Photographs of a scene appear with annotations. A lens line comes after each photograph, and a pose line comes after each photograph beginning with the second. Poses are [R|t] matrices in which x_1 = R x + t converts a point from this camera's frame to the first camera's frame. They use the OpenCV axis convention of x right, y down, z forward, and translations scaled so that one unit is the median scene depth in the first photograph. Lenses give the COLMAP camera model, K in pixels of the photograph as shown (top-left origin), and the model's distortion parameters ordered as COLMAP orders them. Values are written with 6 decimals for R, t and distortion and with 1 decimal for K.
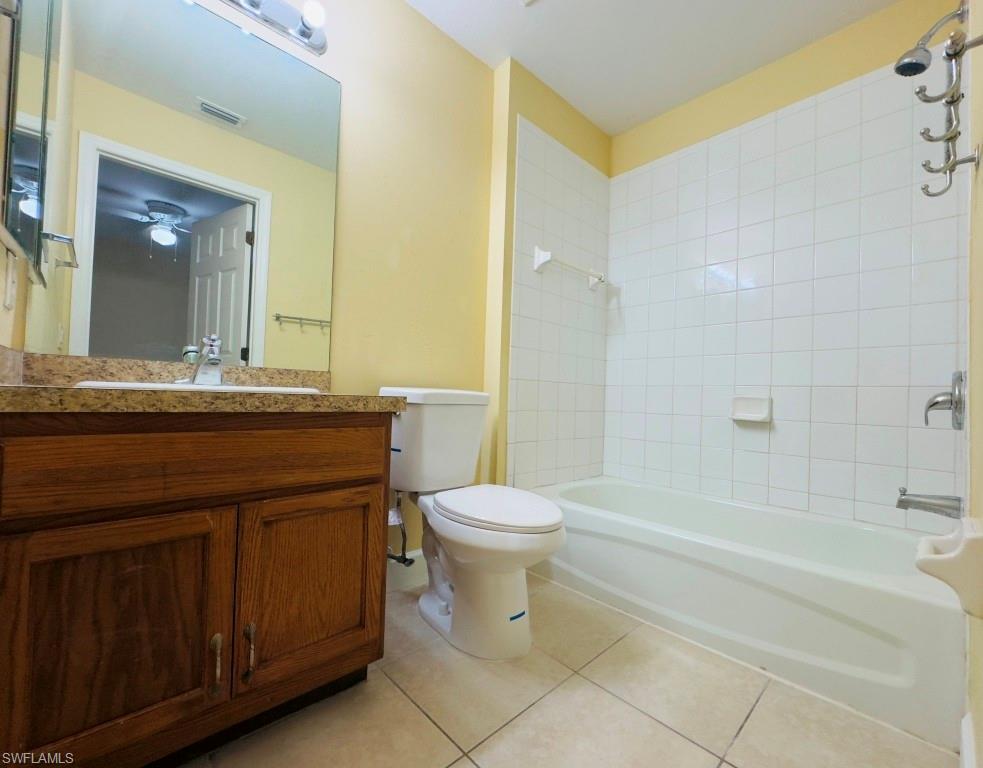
lens RADIAL K [[415.9, 0, 517.2], [0, 415.9, 385.0], [0, 0, 1]] dist [-0.001300, -0.000218]
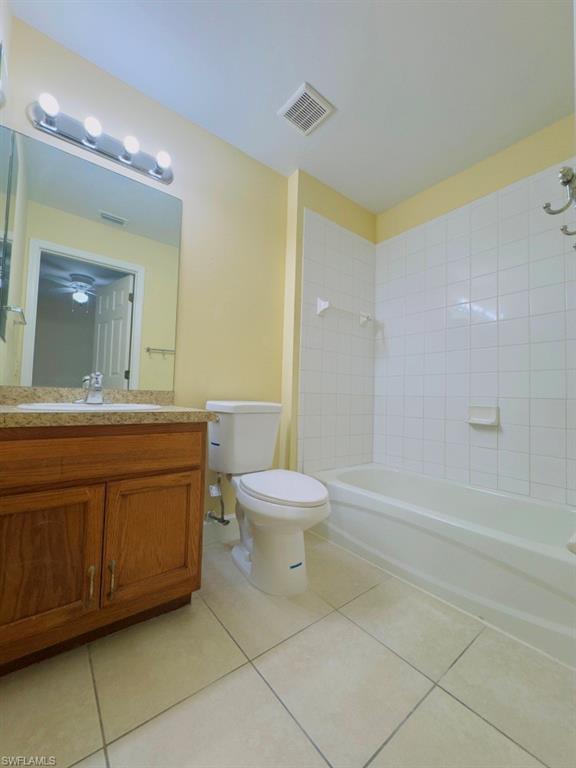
lens RADIAL K [[306.8, 0, 287.5], [0, 306.8, 379.4], [0, 0, 1]] dist [-0.000867, 0.000039]
pose [[0.993094, -0.009316, -0.116947, 0.123277], [0.005644, 0.999482, -0.031686, -0.053305], [0.117181, 0.030808, 0.992633, -0.069556]]
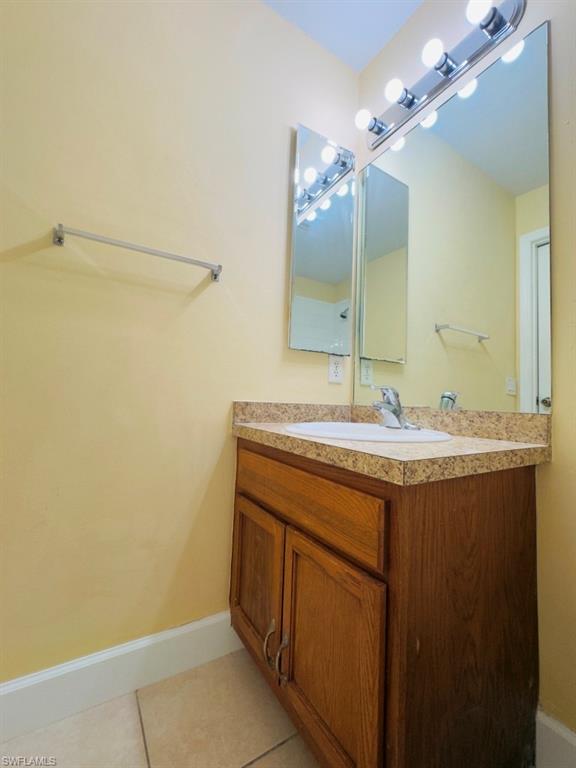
lens RADIAL K [[313.8, 0, 287.1], [0, 313.8, 382.9], [0, 0, 1]] dist [-0.000498, -0.000213]
pose [[-0.217513, -0.091738, -0.971737, 0.237674], [-0.011366, 0.995744, -0.091461, -0.043940], [0.975991, -0.008849, -0.217630, 0.981409]]
